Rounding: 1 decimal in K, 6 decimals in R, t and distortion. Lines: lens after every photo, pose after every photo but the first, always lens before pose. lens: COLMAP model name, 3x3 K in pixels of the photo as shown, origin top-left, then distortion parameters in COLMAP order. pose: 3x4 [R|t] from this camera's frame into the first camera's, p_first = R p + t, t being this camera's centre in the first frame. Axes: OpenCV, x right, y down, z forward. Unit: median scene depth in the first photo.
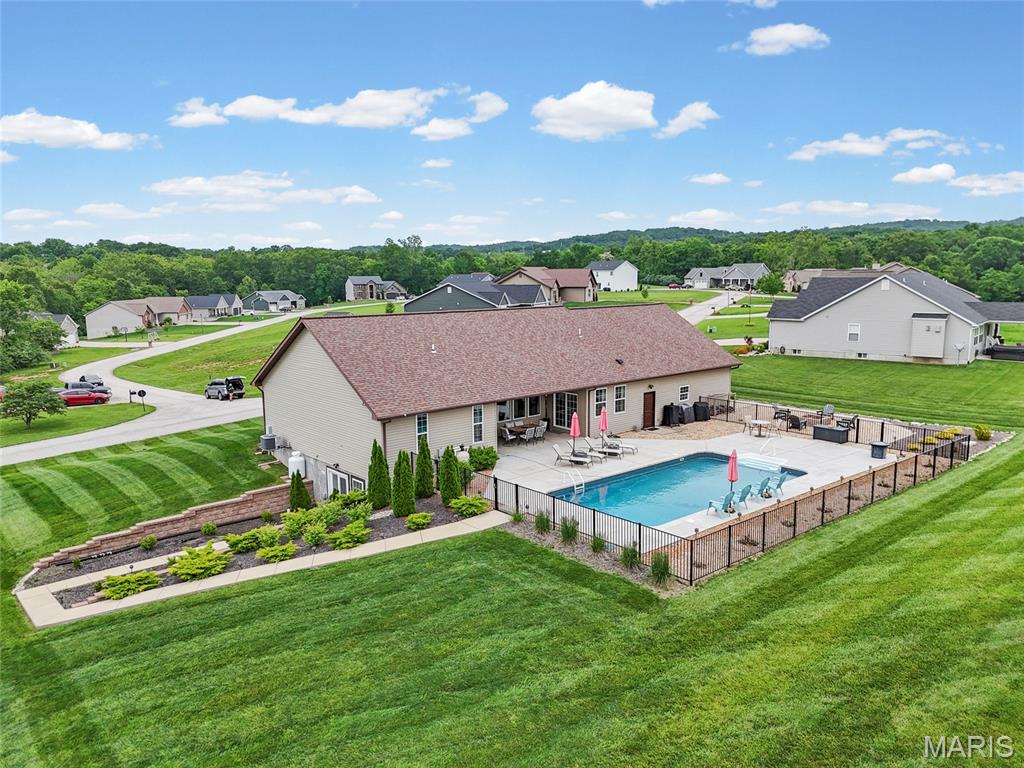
lens RADIAL K [[748.4, 0, 514.8], [0, 748.4, 388.5], [0, 0, 1]] dist [0.073592, -0.067360]
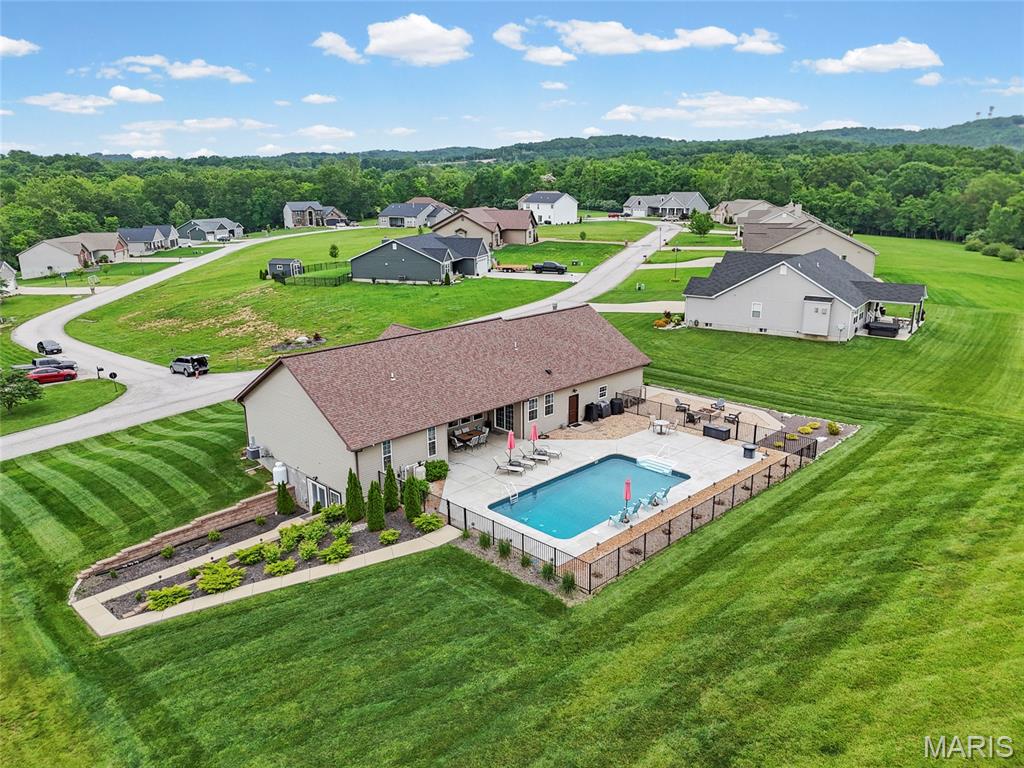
lens RADIAL K [[748.4, 0, 514.4], [0, 748.4, 385.8], [0, 0, 1]] dist [0.073592, -0.067360]
pose [[0.997217, -0.019472, 0.071963, -0.000820], [0.011075, 0.993269, 0.115298, -0.182334], [-0.073724, -0.114180, 0.990721, -0.214903]]
